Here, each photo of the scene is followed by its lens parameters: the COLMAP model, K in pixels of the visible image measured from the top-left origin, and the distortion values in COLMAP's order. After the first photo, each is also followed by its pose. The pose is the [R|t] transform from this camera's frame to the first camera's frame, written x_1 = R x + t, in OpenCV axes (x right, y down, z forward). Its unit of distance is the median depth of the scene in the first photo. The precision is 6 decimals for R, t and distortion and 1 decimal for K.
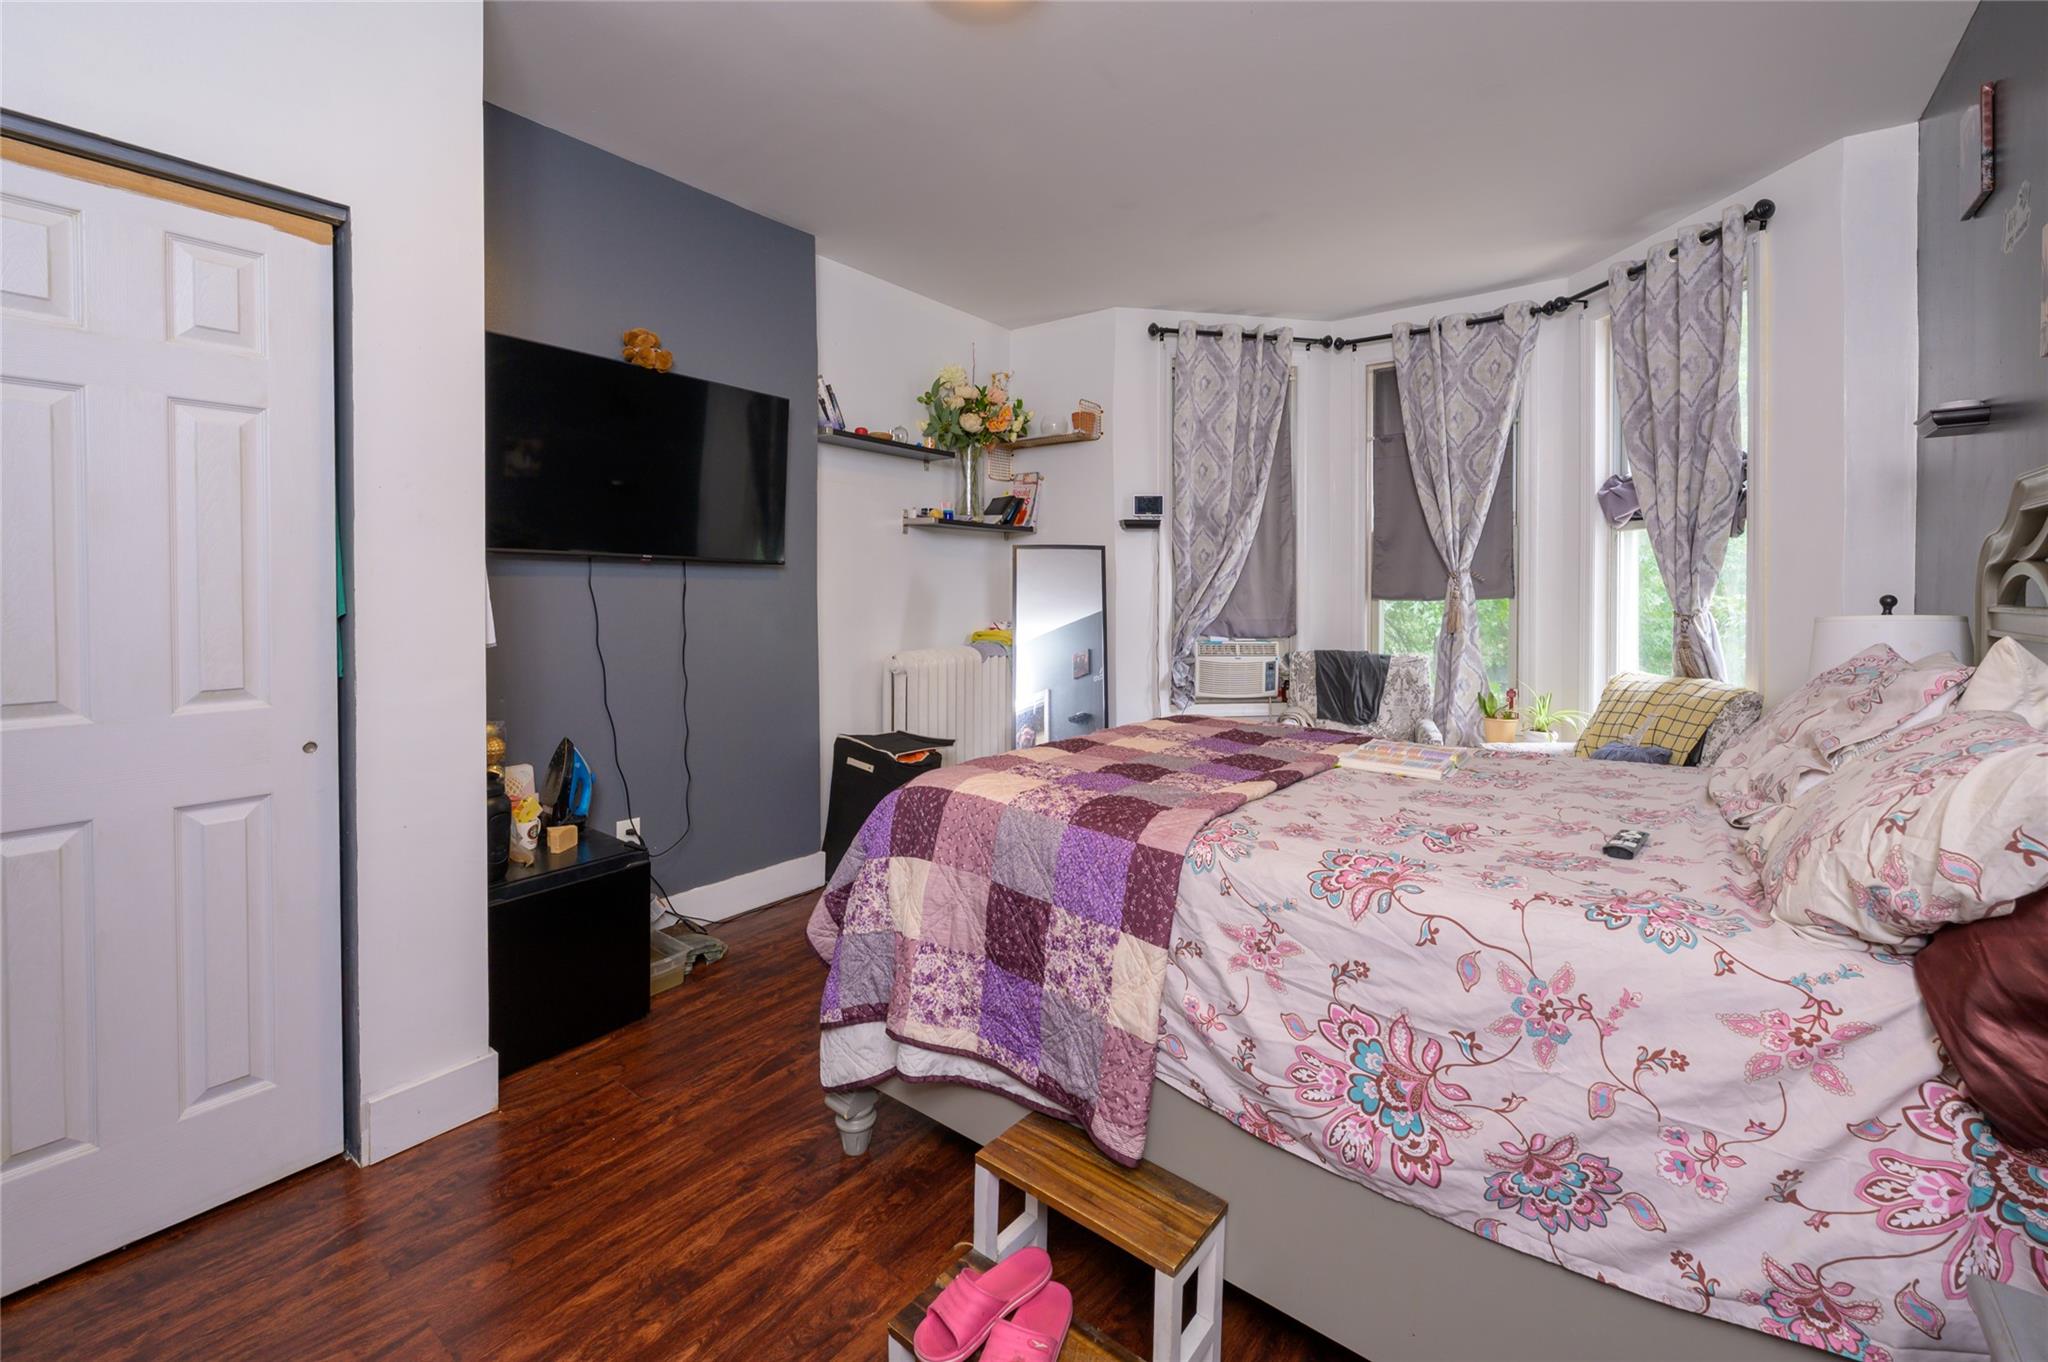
lens RADIAL K [[833.1, 0, 1015.0], [0, 833.1, 609.1], [0, 0, 1]] dist [-0.000910, 0.000060]
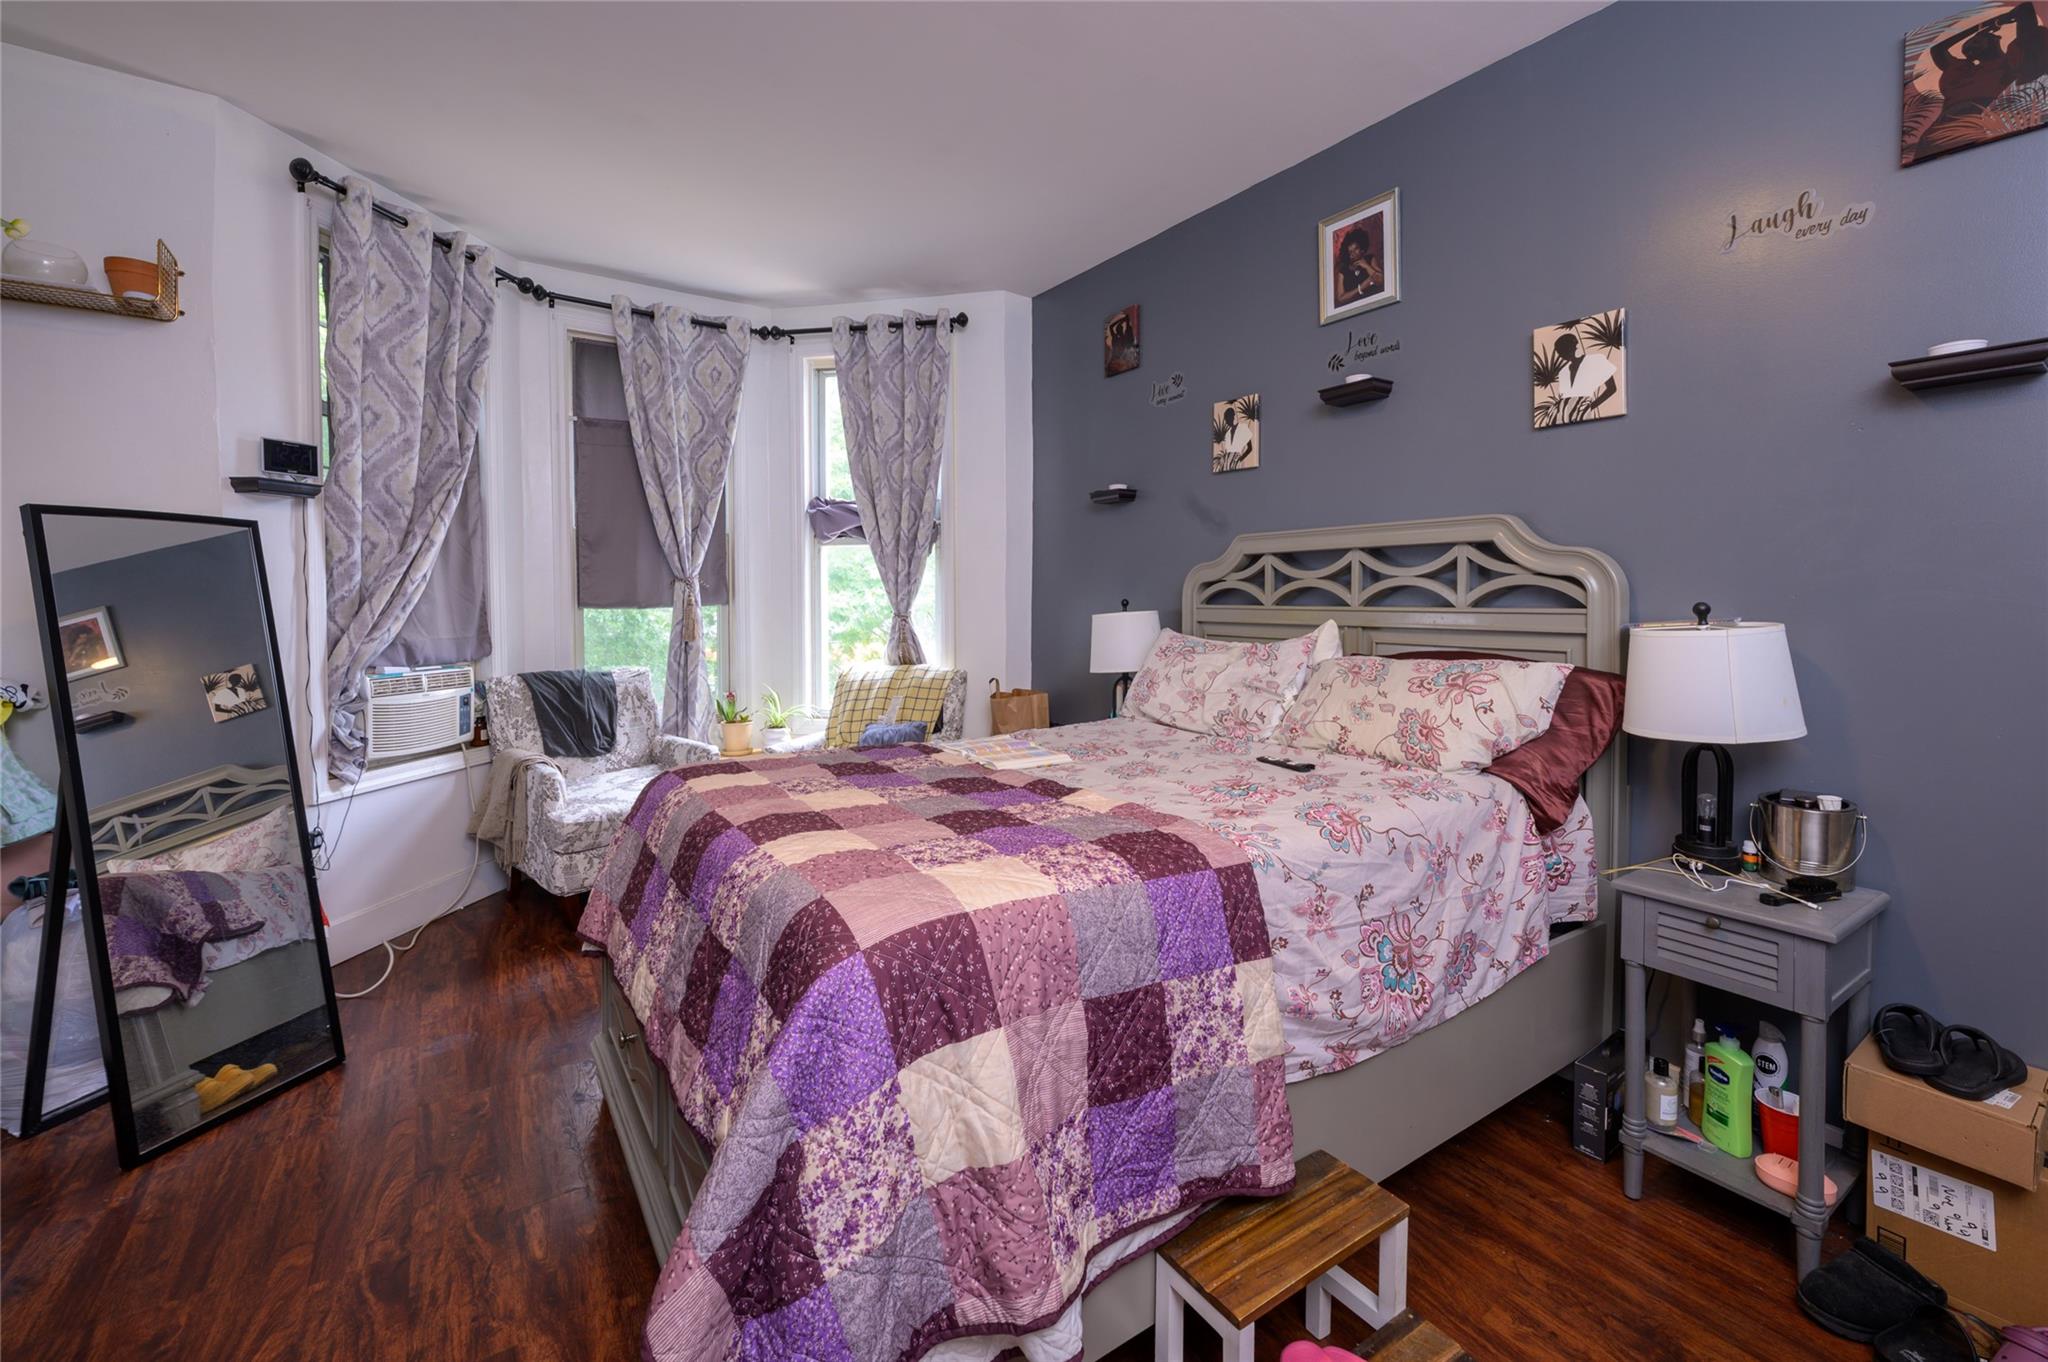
lens RADIAL K [[856.3, 0, 1025.4], [0, 856.3, 629.9], [0, 0, 1]] dist [-0.000484, 0.000280]
pose [[0.297793, -0.040257, 0.953781, -0.303858], [0.025296, 0.999092, 0.034271, -0.009109], [-0.954295, 0.013921, 0.298541, 0.337908]]
